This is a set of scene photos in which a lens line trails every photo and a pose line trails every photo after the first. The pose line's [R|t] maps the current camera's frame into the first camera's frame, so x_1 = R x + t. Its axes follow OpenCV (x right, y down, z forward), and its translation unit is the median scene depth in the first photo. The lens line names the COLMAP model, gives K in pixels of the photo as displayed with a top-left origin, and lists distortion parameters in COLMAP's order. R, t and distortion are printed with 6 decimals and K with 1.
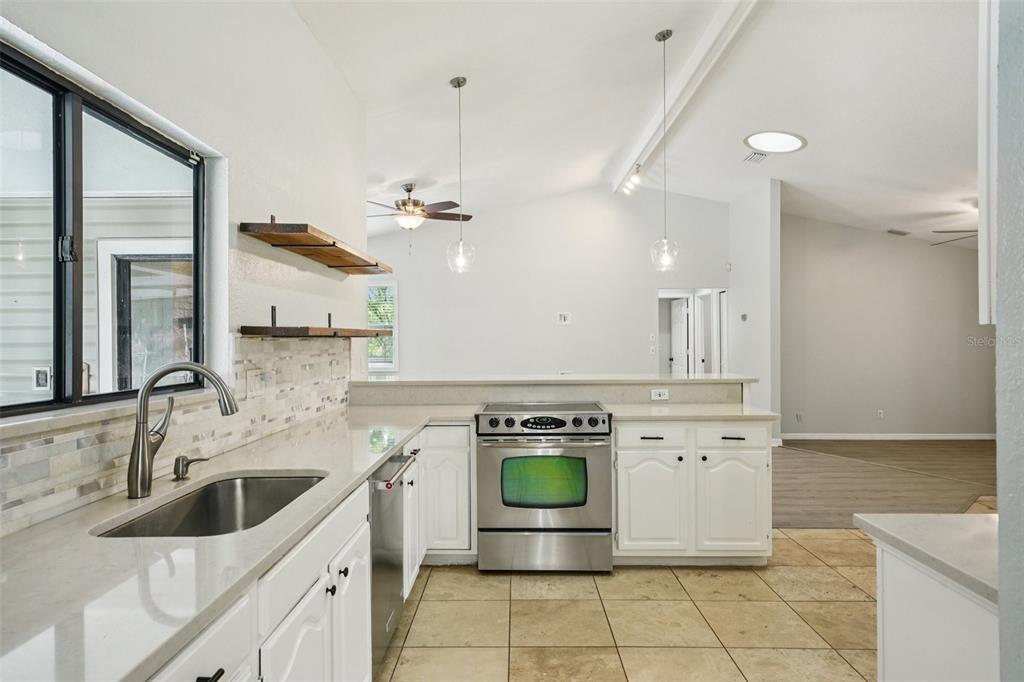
lens RADIAL K [[592.7, 0, 505.2], [0, 592.7, 343.7], [0, 0, 1]] dist [0.020067, -0.000349]
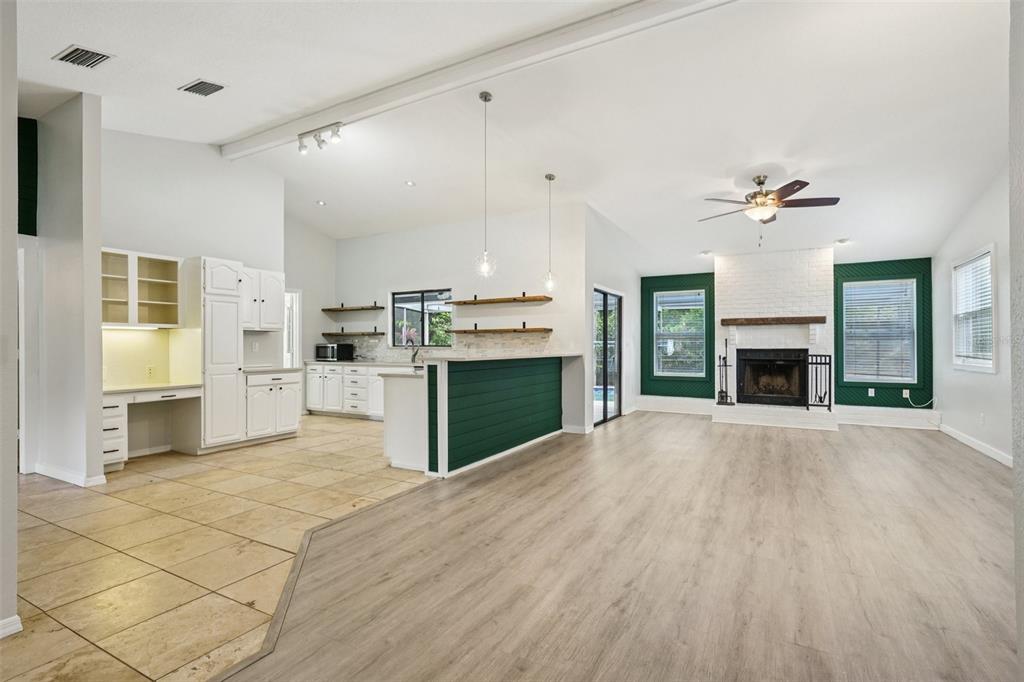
lens RADIAL K [[481.6, 0, 507.0], [0, 481.6, 344.2], [0, 0, 1]] dist [-0.001050, 0.000351]
pose [[-0.466367, 0.003659, -0.884584, 1.400842], [-0.001756, 0.999986, 0.005063, 0.025046], [0.884590, 0.003914, -0.466354, 1.821847]]
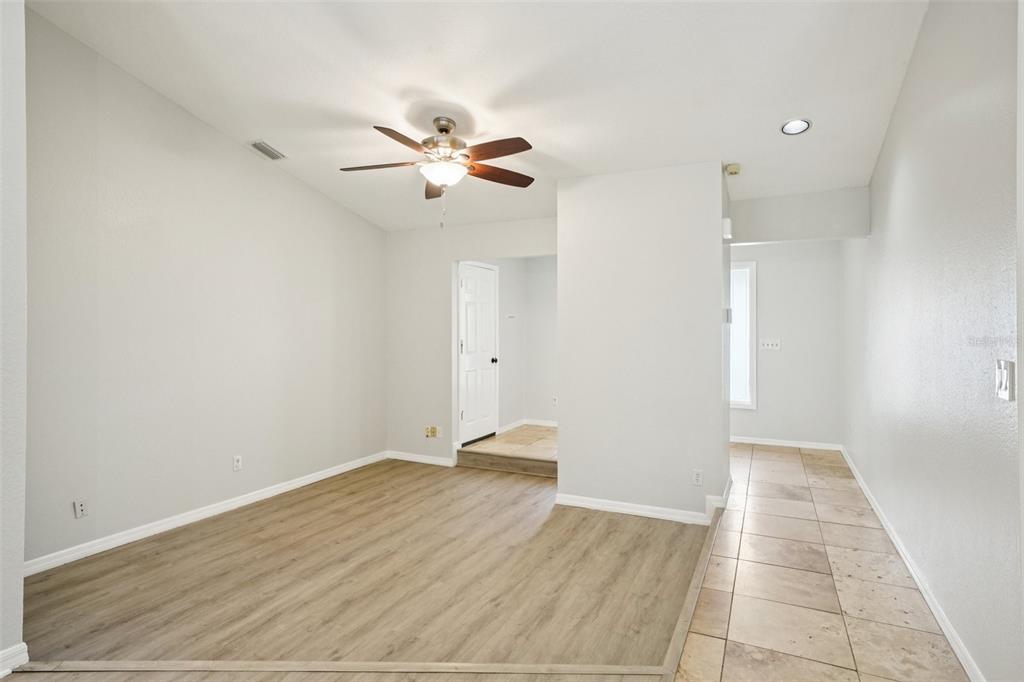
lens RADIAL K [[558.8, 0, 507.5], [0, 558.8, 337.1], [0, 0, 1]] dist [-0.005216, -0.000343]
pose [[0.418235, 0.003381, 0.908333, 0.579555], [-0.001997, 0.999994, -0.002802, 0.000822], [-0.908337, -0.000642, 0.418239, 1.262172]]
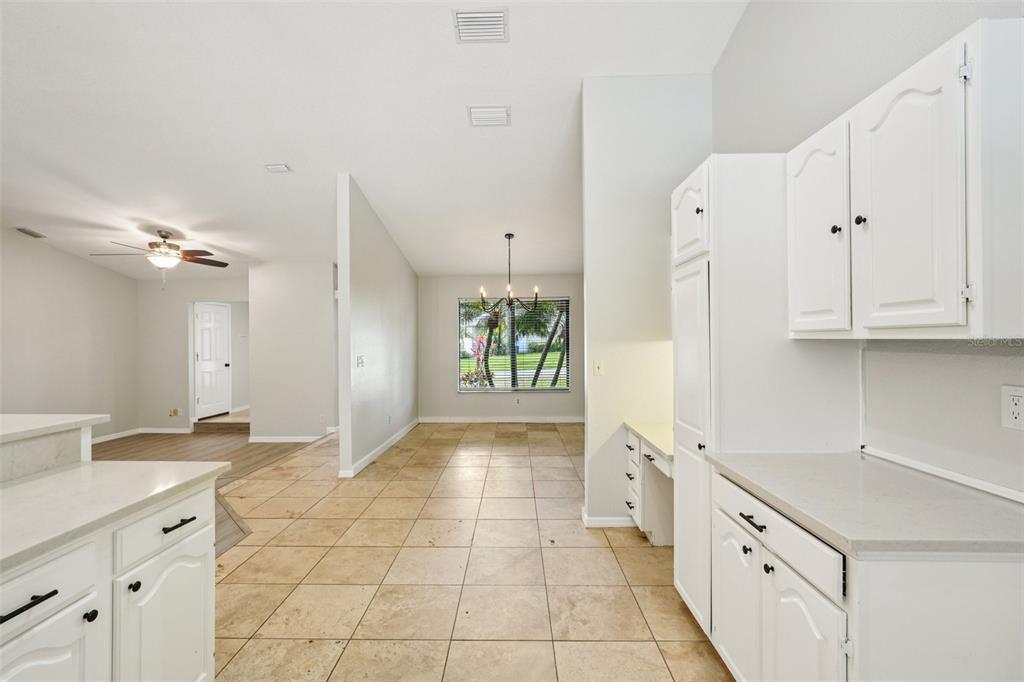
lens RADIAL K [[446.2, 0, 507.0], [0, 446.2, 341.0], [0, 0, 1]] dist [-0.003027, 0.001701]
pose [[0.003526, 0.008440, 0.999958, -0.047702], [0.014022, 0.999866, -0.008489, -0.010968], [-0.999895, 0.014052, 0.003407, 0.621887]]
